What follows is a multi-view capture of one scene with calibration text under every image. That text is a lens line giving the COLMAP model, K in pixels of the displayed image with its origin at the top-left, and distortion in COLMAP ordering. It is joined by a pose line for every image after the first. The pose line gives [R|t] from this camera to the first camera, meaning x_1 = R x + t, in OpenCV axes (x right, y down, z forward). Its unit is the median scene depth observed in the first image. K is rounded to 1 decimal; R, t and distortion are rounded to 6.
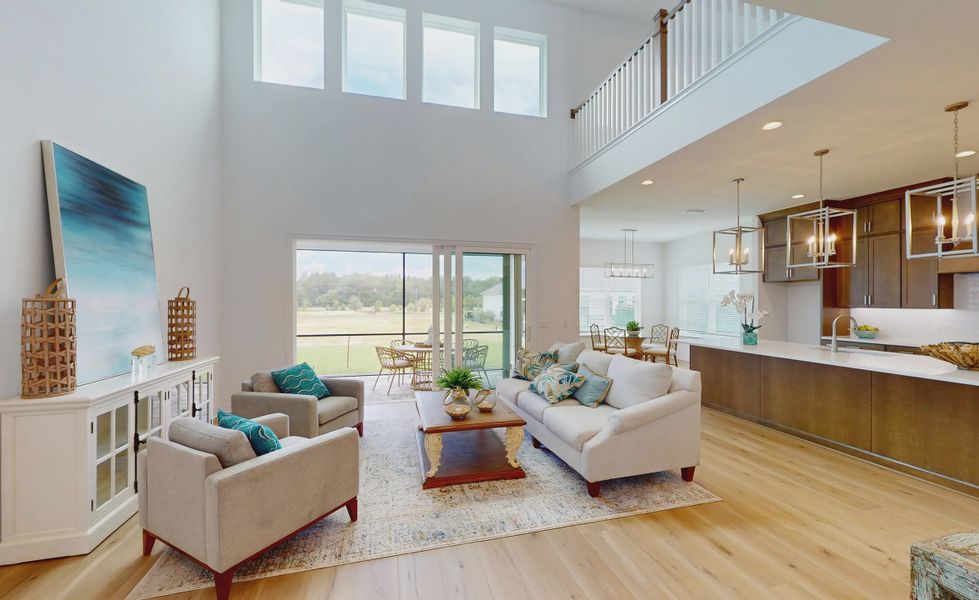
lens RADIAL K [[383.8, 0, 488.2], [0, 383.8, 303.4], [0, 0, 1]] dist [-0.002060, -0.000334]
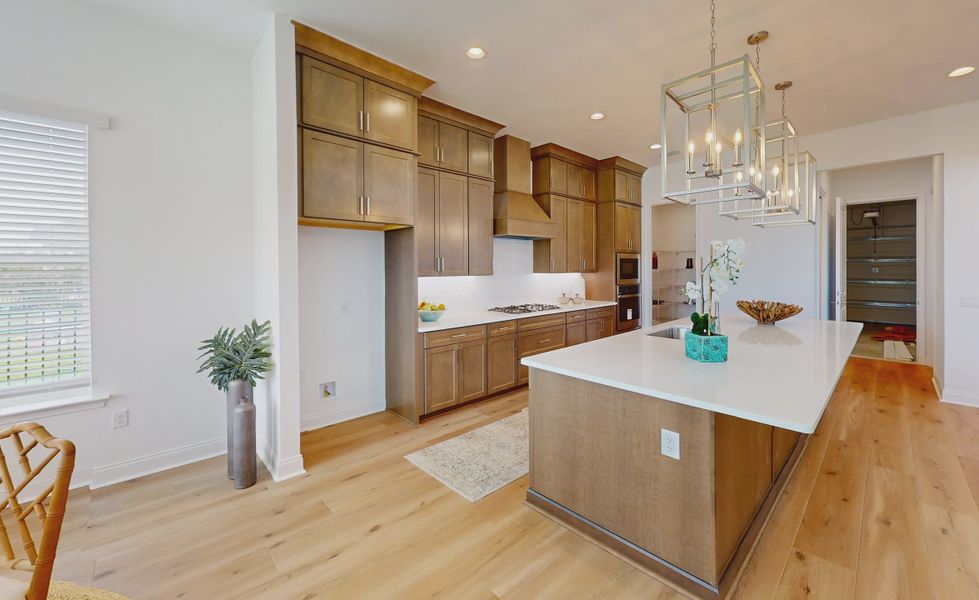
lens RADIAL K [[383.9, 0, 484.0], [0, 383.9, 284.9], [0, 0, 1]] dist [0.003064, 0.000106]
pose [[-0.465251, -0.039884, 0.884280, 0.395384], [0.010238, 0.998675, 0.050430, -0.006171], [-0.885120, 0.032516, -0.464226, 1.404338]]
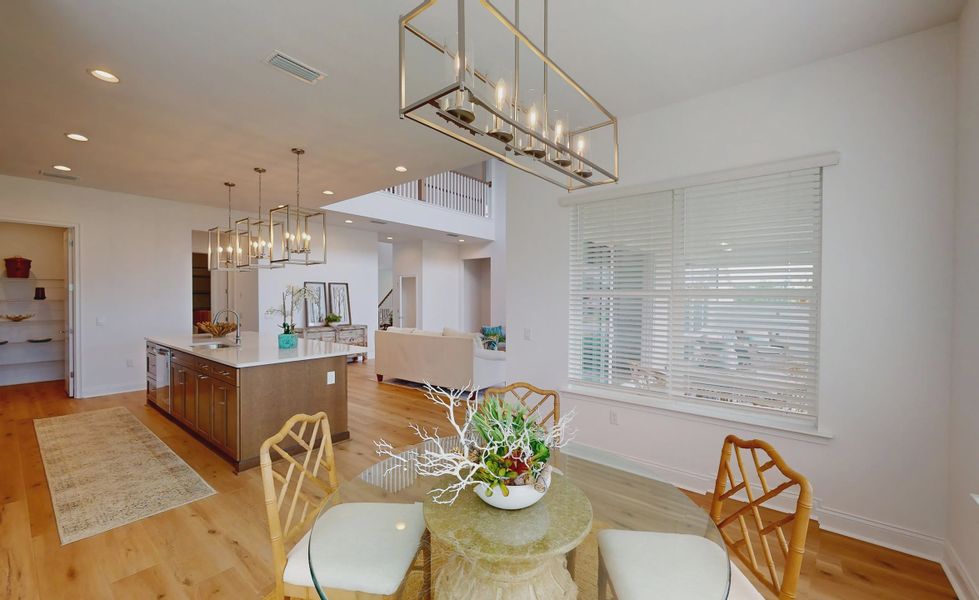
lens RADIAL K [[386.5, 0, 484.1], [0, 386.5, 302.3], [0, 0, 1]] dist [0.002357, 0.000263]
pose [[-0.814164, 0.012590, -0.580499, 0.791807], [0.003913, 0.999861, 0.016197, -0.003937], [0.580622, 0.010916, -0.814100, 1.868021]]
